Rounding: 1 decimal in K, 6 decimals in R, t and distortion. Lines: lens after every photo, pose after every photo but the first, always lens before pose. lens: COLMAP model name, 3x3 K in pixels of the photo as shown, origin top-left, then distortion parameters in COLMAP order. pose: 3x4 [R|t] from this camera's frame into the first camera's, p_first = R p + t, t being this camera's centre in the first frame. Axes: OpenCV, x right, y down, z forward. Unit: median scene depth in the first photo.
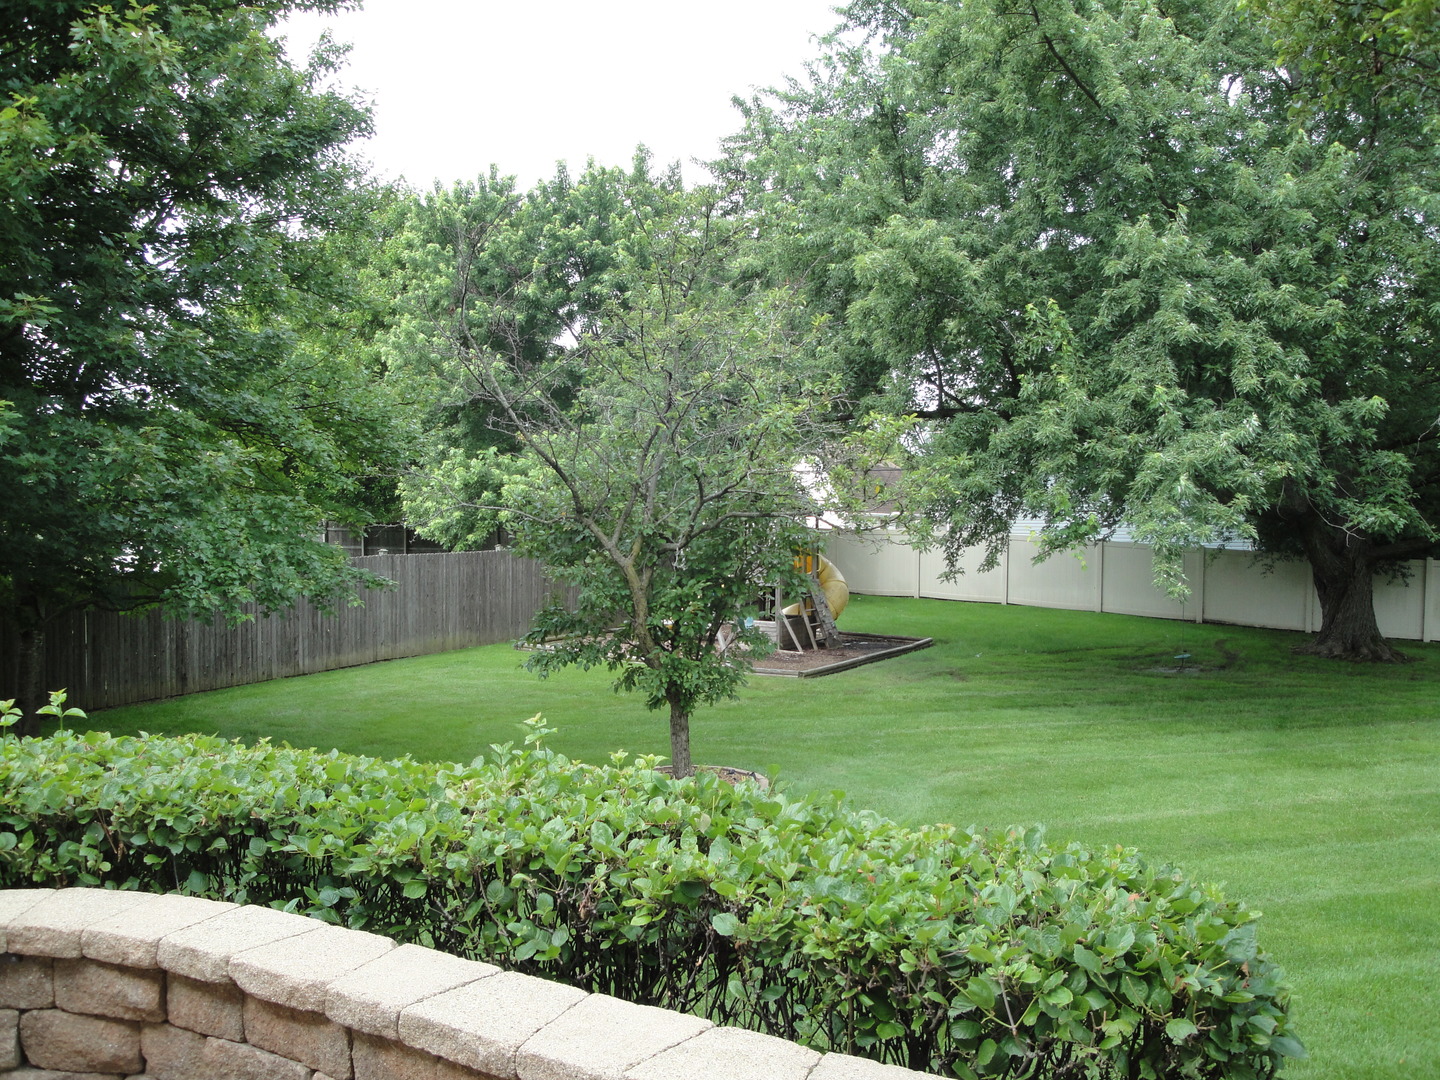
lens RADIAL K [[1174.5, 0, 715.9], [0, 1174.5, 552.6], [0, 0, 1]] dist [-0.165014, 0.136448]
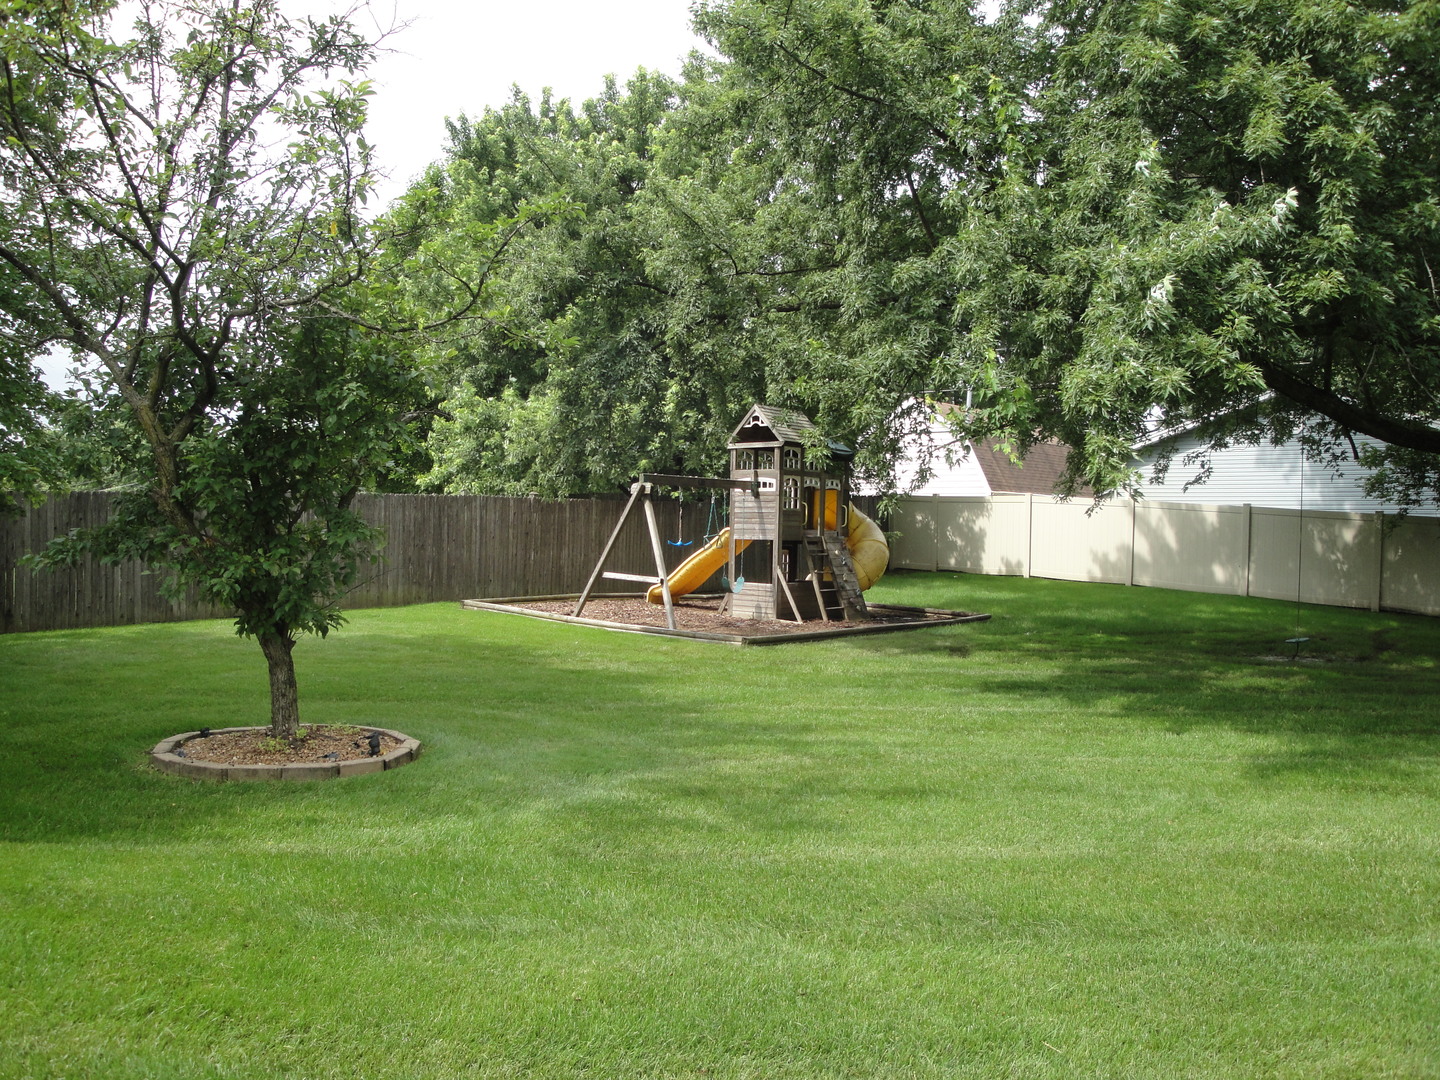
lens RADIAL K [[1174.5, 0, 724.1], [0, 1174.5, 536.2], [0, 0, 1]] dist [-0.165014, 0.136448]
pose [[0.980406, 0.016448, -0.196298, 0.178797], [-0.020964, 0.999561, -0.020950, 0.045091], [0.195867, 0.024655, 0.980321, 0.211092]]
